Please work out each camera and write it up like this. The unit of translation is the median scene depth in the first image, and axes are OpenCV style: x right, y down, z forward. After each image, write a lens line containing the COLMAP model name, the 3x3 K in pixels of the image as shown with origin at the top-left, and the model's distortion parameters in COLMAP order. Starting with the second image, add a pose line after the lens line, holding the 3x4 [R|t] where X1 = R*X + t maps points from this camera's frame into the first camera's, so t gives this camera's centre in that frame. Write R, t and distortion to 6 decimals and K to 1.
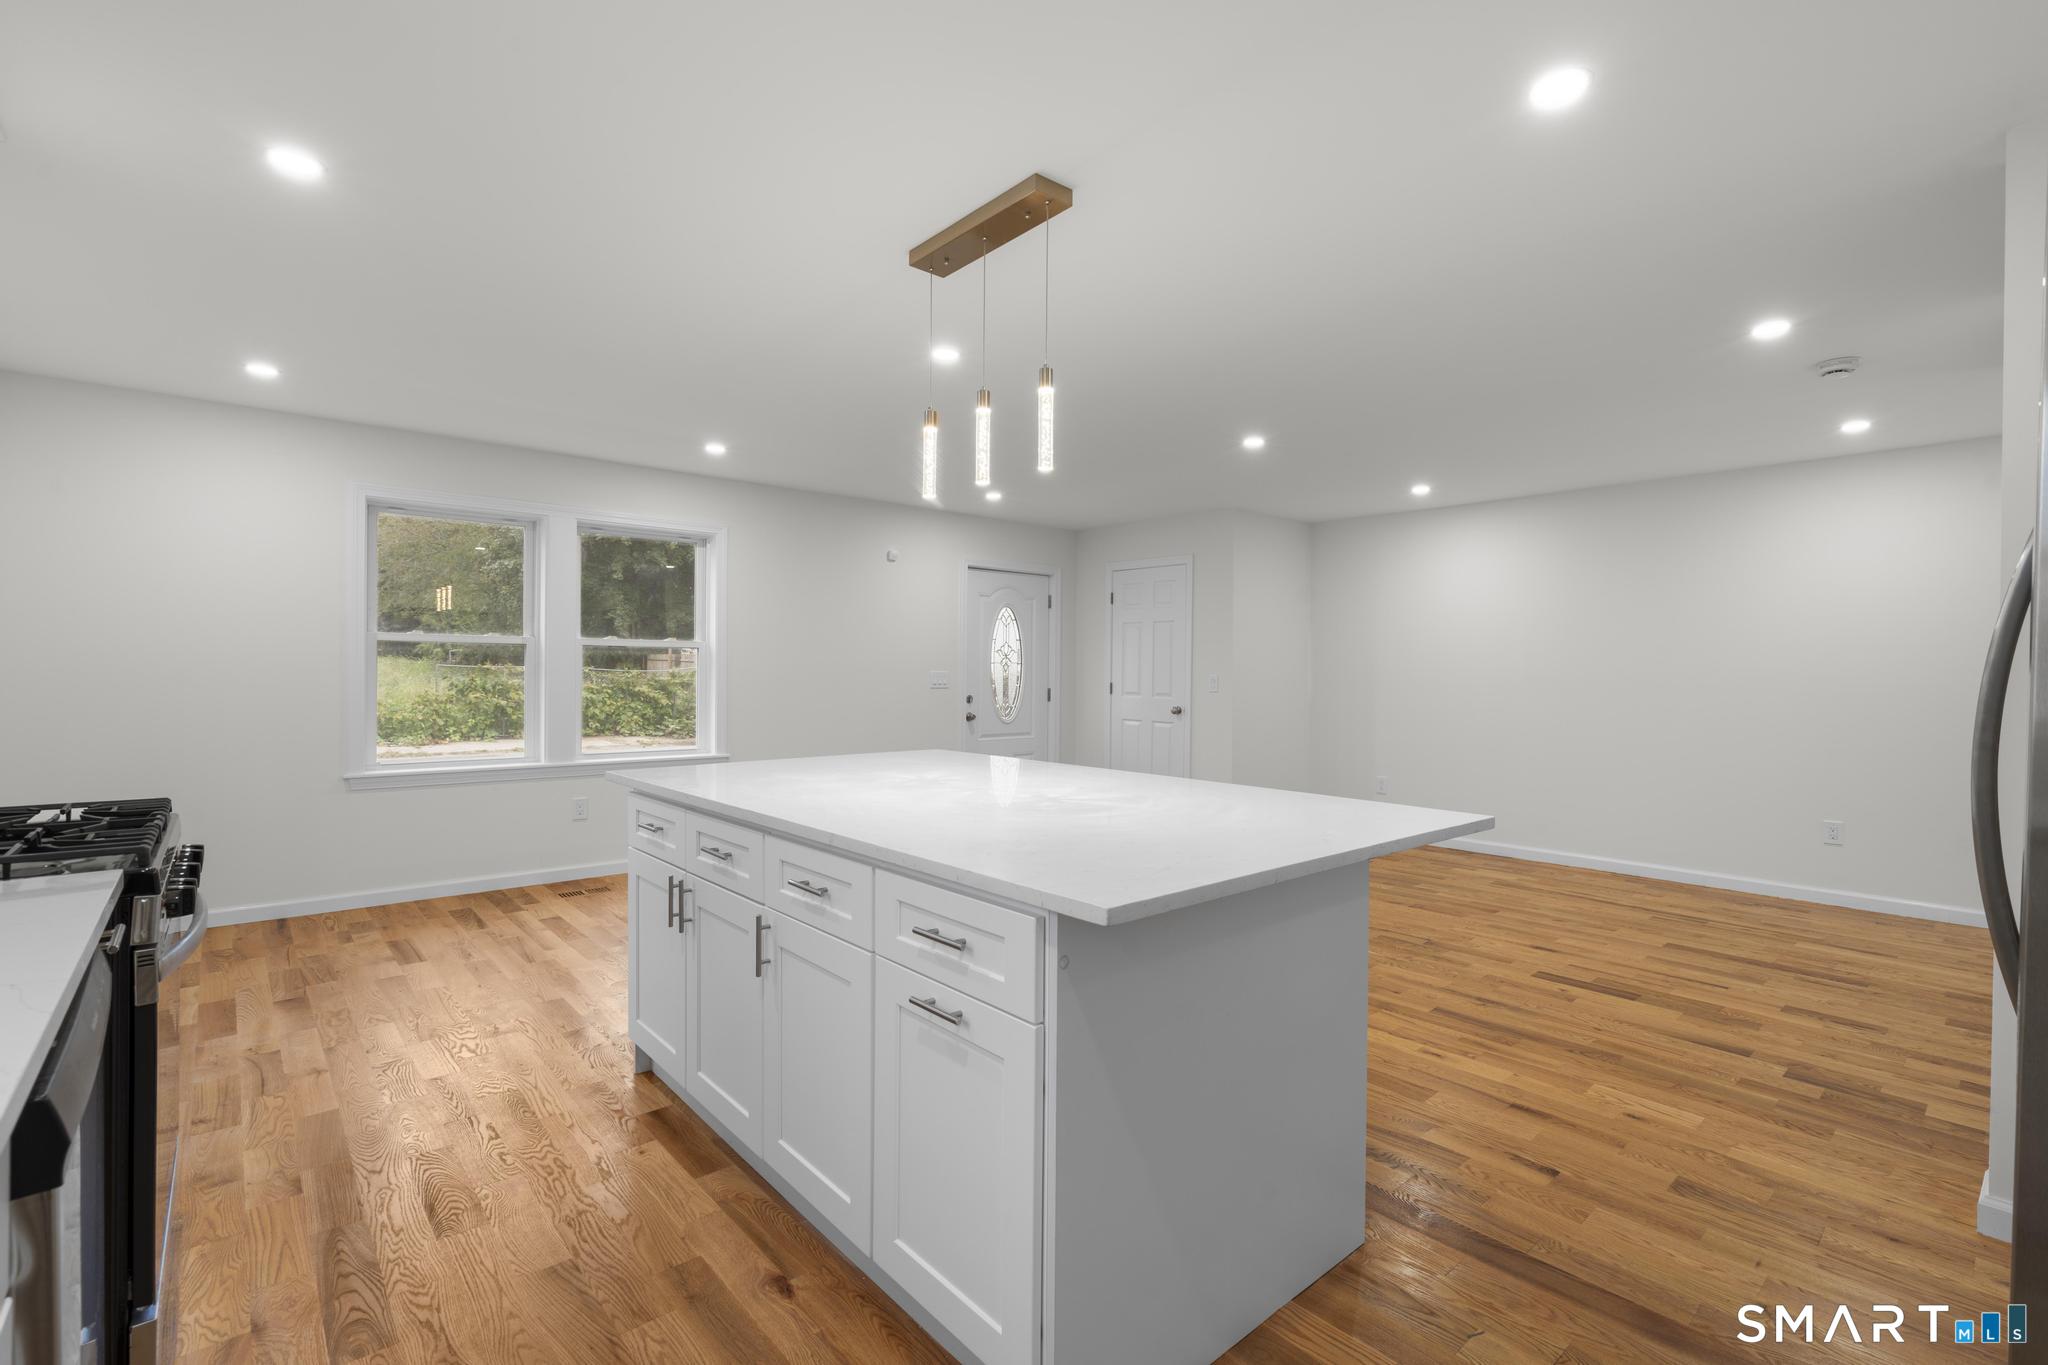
lens RADIAL K [[921.7, 0, 1020.7], [0, 921.7, 668.9], [0, 0, 1]] dist [-0.004699, 0.002686]
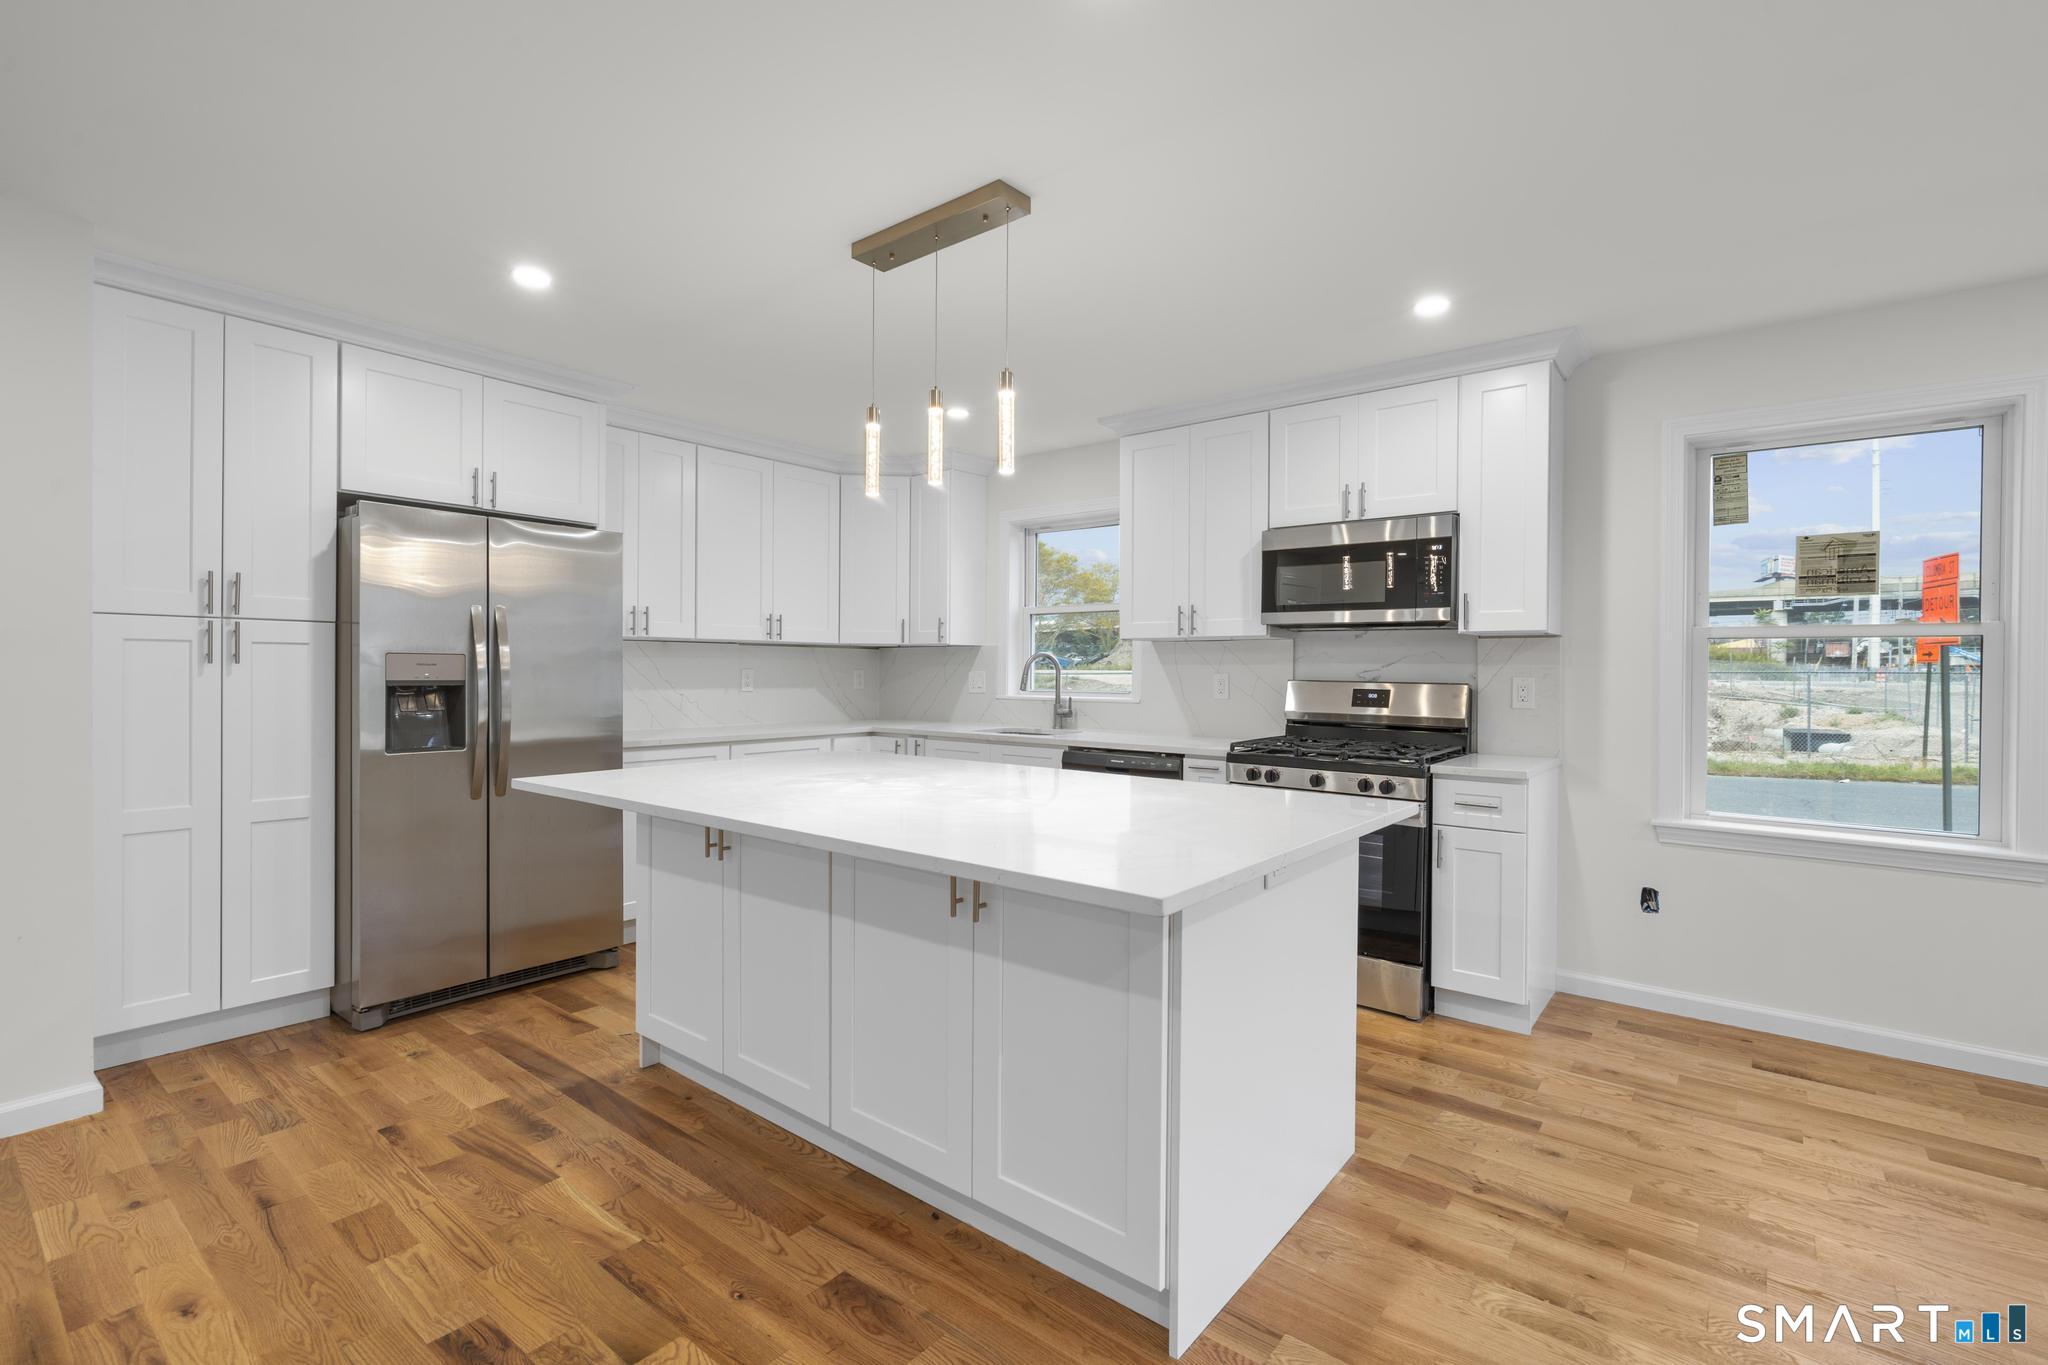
lens RADIAL K [[921.7, 0, 1019.7], [0, 921.7, 674.5], [0, 0, 1]] dist [-0.004699, 0.002686]
pose [[-0.984968, -0.013919, -0.172174, 0.027534], [-0.015239, 0.999864, 0.006346, -0.000624], [0.172062, 0.008874, -0.985046, 1.397897]]
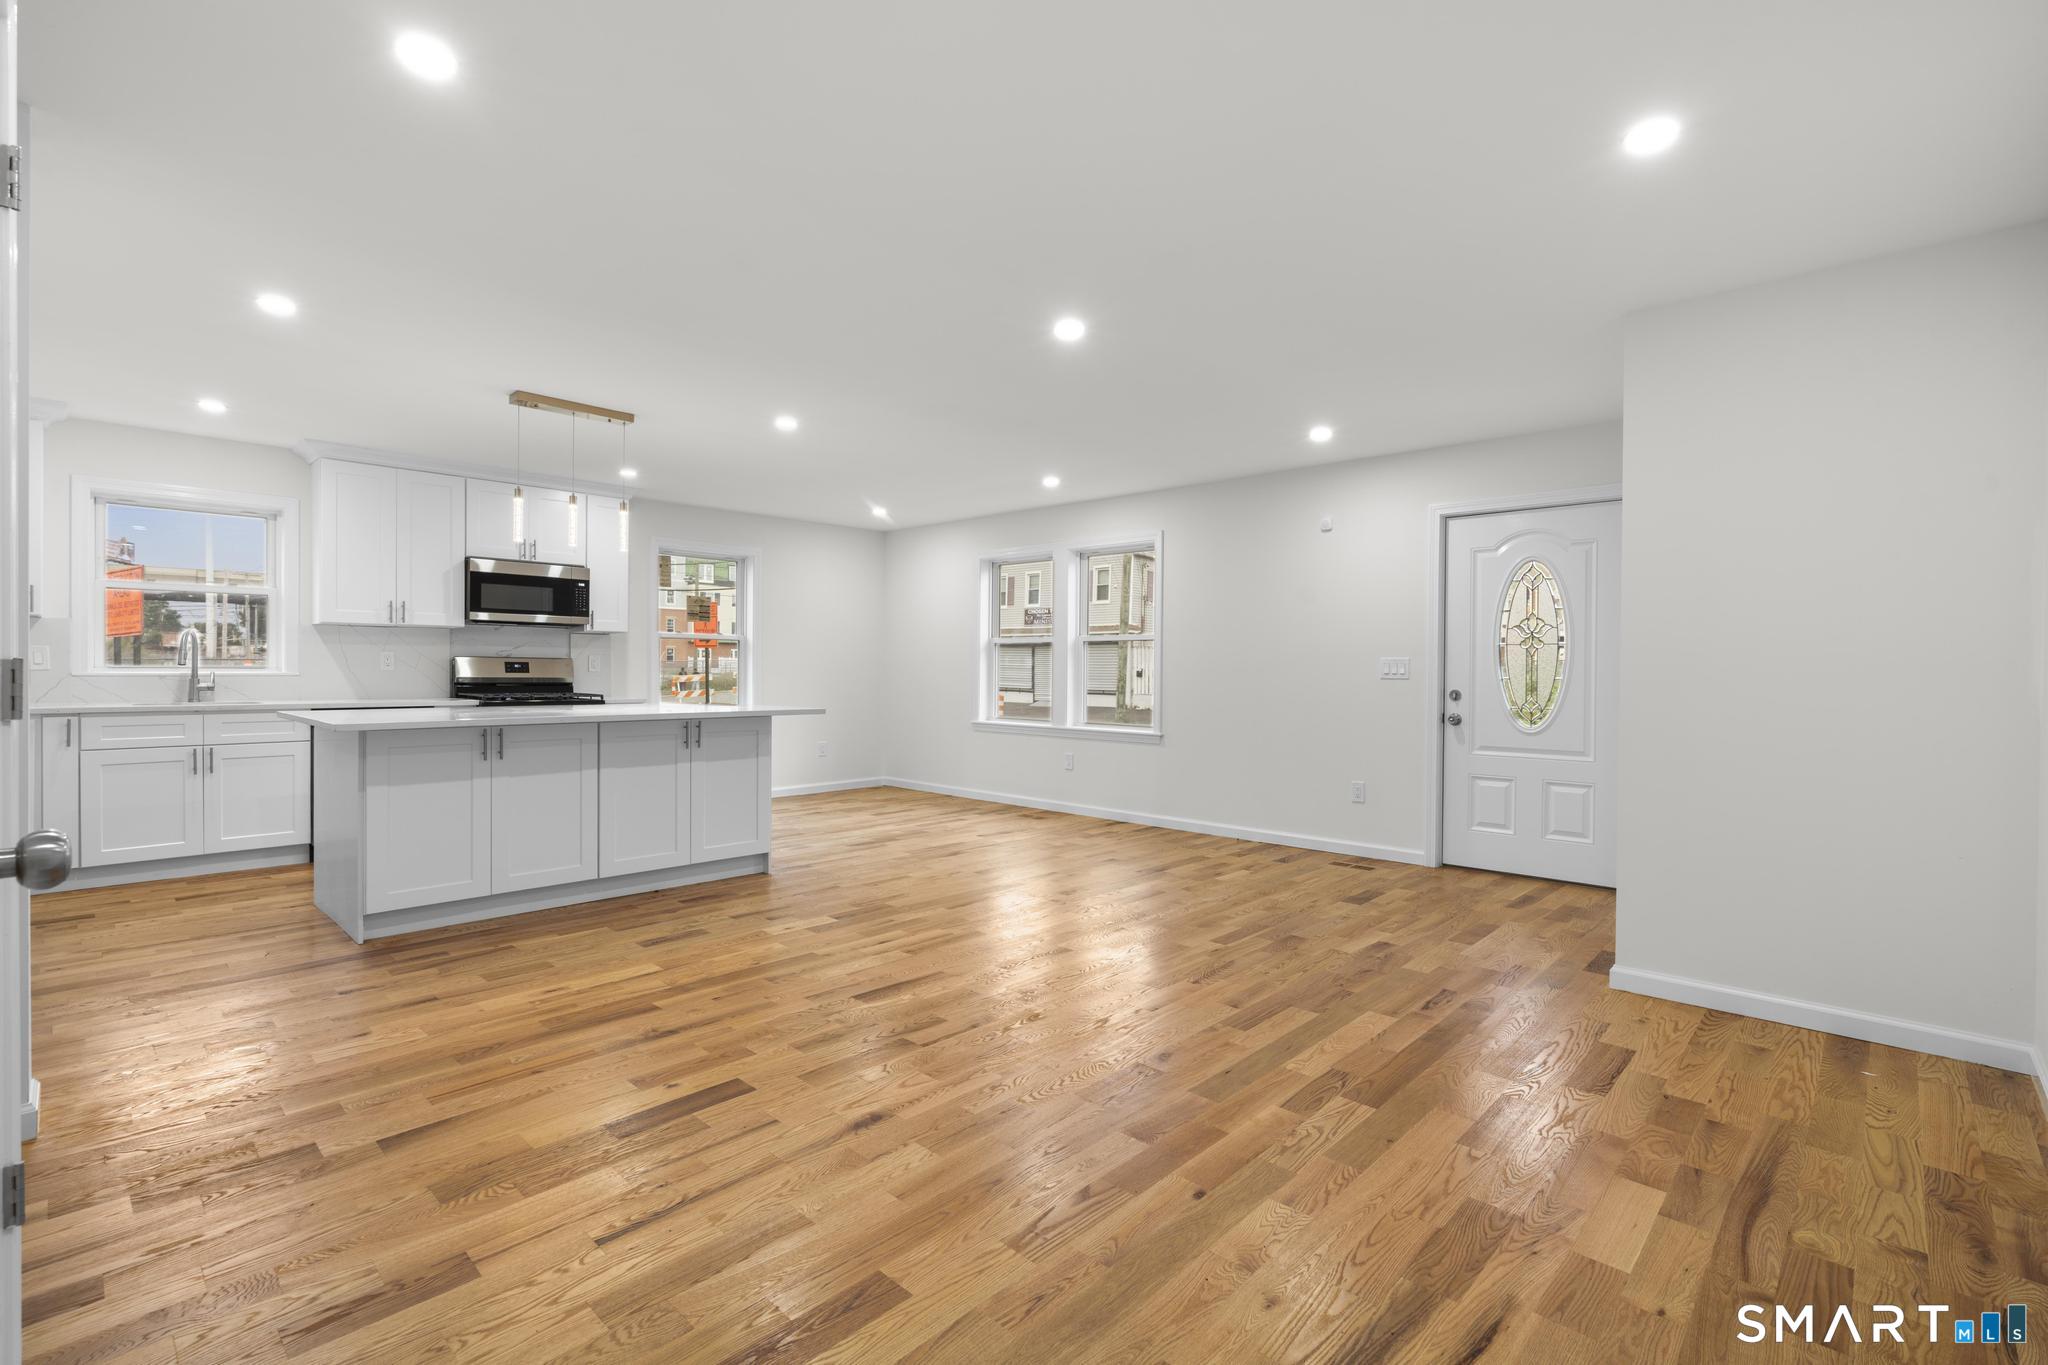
lens RADIAL K [[921.7, 0, 1021.1], [0, 921.7, 675.2], [0, 0, 1]] dist [-0.004699, 0.002686]
pose [[0.089859, -0.001599, -0.995953, 1.316324], [-0.006022, 0.999980, -0.002149, 0.041711], [0.995936, 0.006190, 0.089848, 1.211914]]
